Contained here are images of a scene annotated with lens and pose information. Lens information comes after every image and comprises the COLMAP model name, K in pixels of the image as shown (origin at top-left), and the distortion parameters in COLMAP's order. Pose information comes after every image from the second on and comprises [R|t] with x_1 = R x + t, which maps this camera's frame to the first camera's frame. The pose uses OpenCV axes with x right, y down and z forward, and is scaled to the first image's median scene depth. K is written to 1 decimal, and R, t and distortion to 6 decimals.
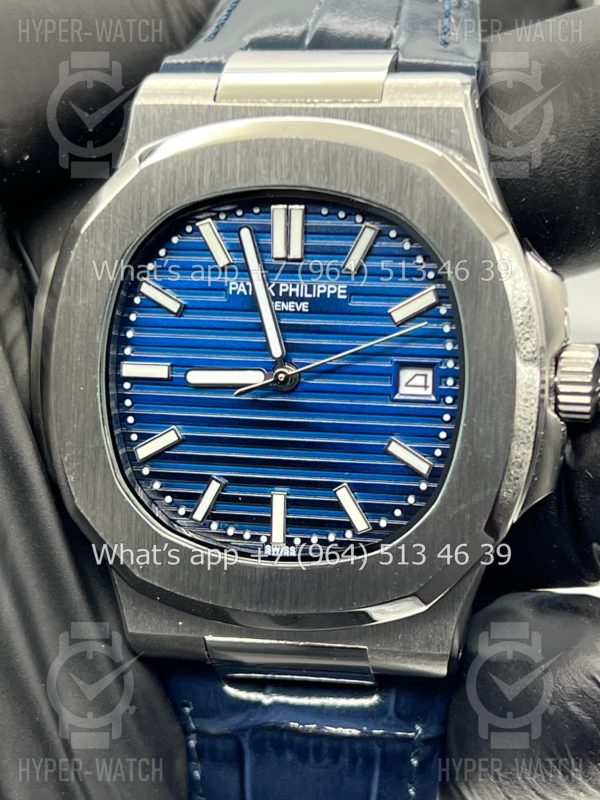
lens RADIAL K [[1839.3, 0, 295.1], [0, 1839.3, 405.5], [0, 0, 1]] dist [0.229825, 0.000000]
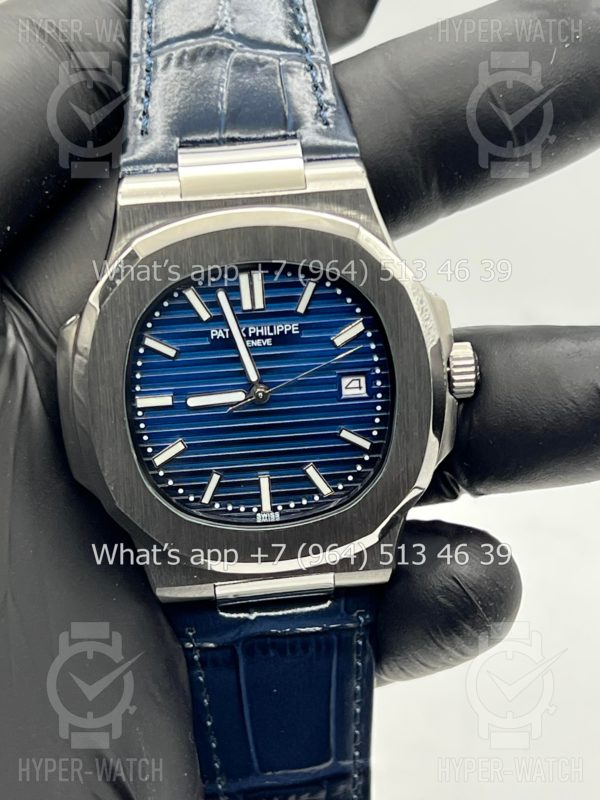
lens RADIAL K [[1839.3, 0, 305.8], [0, 1839.3, 400.1], [0, 0, 1]] dist [0.229825, 0.000000]
pose [[0.953462, -0.143845, 0.264989, -0.339149], [0.111824, 0.984885, 0.132275, -0.189497], [-0.280010, -0.096488, 0.955136, -0.329440]]
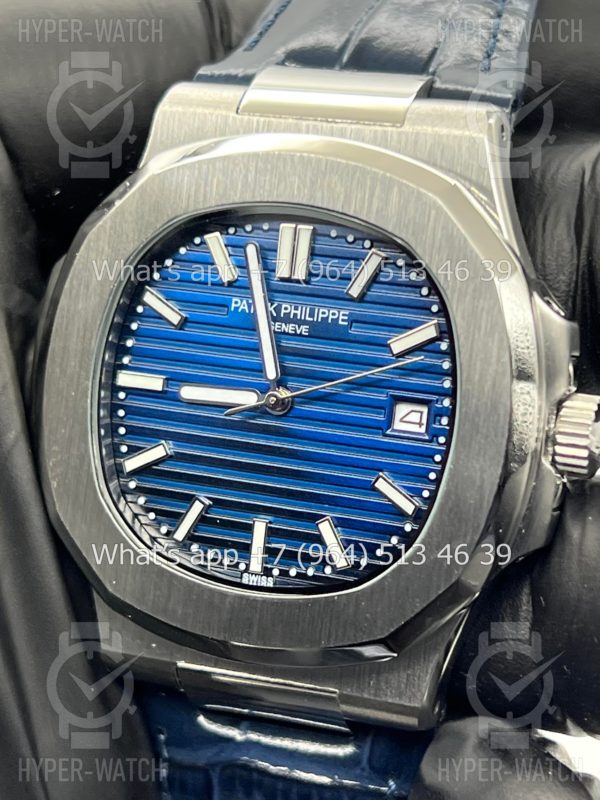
lens RADIAL K [[1839.3, 0, 291.7], [0, 1839.3, 402.3], [0, 0, 1]] dist [0.229825, 0.000000]
pose [[0.989479, 0.093241, -0.110624, 0.108363], [-0.096779, 0.994938, -0.027044, 0.010766], [0.107542, 0.037466, 0.993494, 0.041420]]
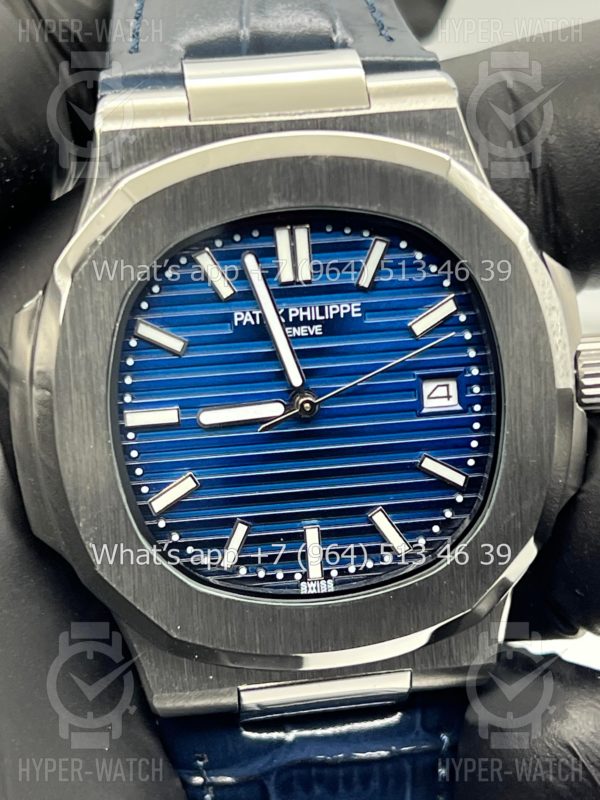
lens RADIAL K [[1839.3, 0, 299.0], [0, 1839.3, 395.9], [0, 0, 1]] dist [0.229825, 0.000000]
pose [[0.943962, -0.131939, 0.302535, -0.295216], [0.119033, 0.991027, 0.060793, -0.078435], [-0.307842, -0.021375, 0.951197, 0.096869]]
